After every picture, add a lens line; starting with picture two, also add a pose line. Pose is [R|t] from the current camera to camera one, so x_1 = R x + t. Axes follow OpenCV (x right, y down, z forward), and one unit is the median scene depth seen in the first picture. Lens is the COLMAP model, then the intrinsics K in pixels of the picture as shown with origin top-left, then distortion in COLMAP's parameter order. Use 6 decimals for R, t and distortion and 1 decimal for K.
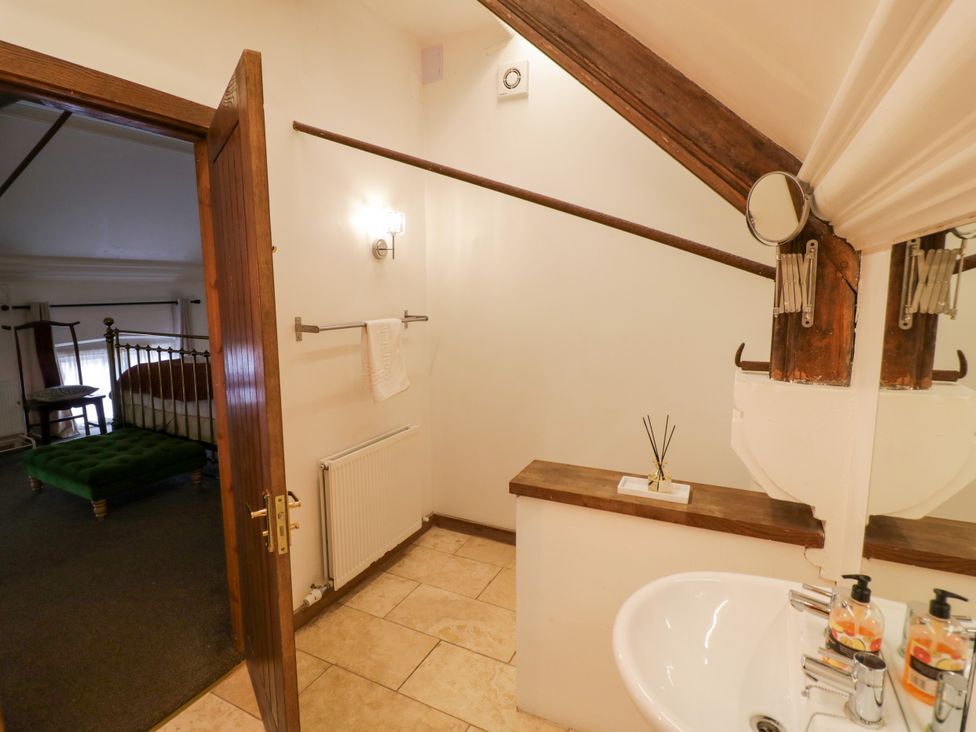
lens RADIAL K [[508.7, 0, 488.9], [0, 508.7, 357.1], [0, 0, 1]] dist [0.002955, -0.013475]
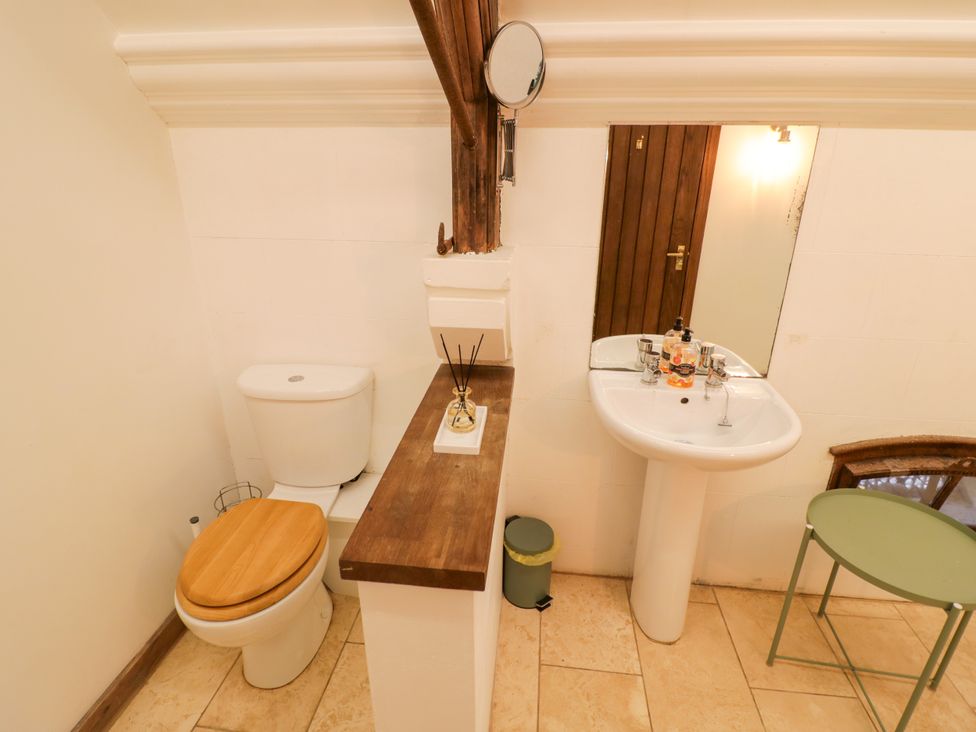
lens RADIAL K [[508.7, 0, 488.9], [0, 508.7, 357.1], [0, 0, 1]] dist [0.002955, -0.013475]
pose [[-0.353106, -0.321297, 0.878683, -0.319967], [0.118376, 0.916291, 0.382619, -0.123819], [-0.928064, 0.239120, -0.285514, 1.101369]]
